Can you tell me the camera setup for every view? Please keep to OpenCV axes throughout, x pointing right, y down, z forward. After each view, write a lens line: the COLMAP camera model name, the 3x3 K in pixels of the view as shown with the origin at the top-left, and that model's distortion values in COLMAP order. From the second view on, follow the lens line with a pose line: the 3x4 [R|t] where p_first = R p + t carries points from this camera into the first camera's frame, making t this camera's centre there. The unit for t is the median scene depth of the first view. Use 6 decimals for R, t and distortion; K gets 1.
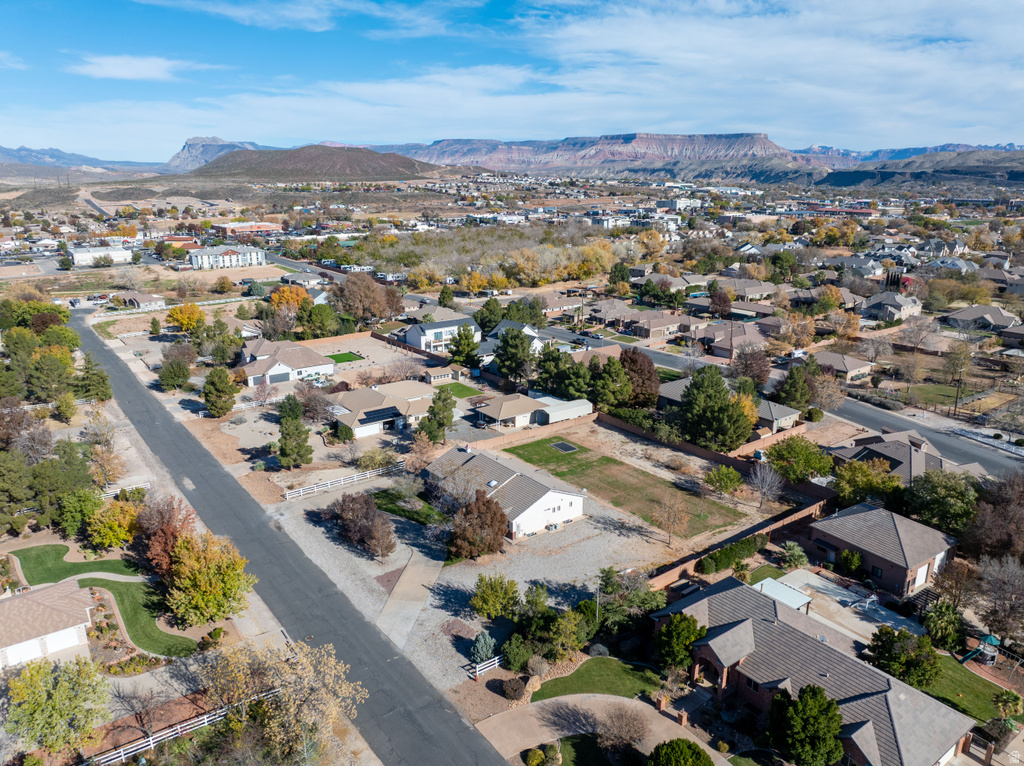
lens RADIAL K [[722.7, 0, 515.2], [0, 722.7, 380.6], [0, 0, 1]] dist [-0.042933, 0.012054]
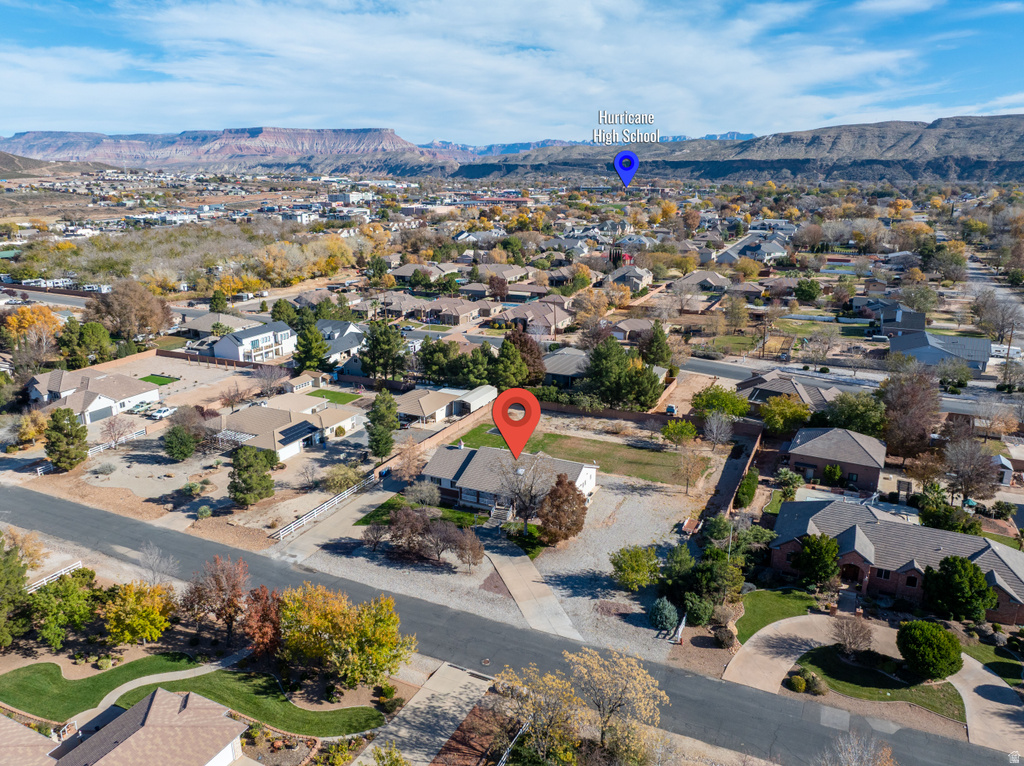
lens RADIAL K [[722.7, 0, 515.2], [0, 722.7, 380.6], [0, 0, 1]] dist [-0.042933, 0.012054]
pose [[0.884298, -0.132049, 0.447861, -0.206828], [0.129048, 0.990934, 0.037365, -0.008204], [-0.448735, 0.024753, 0.893322, 0.053755]]
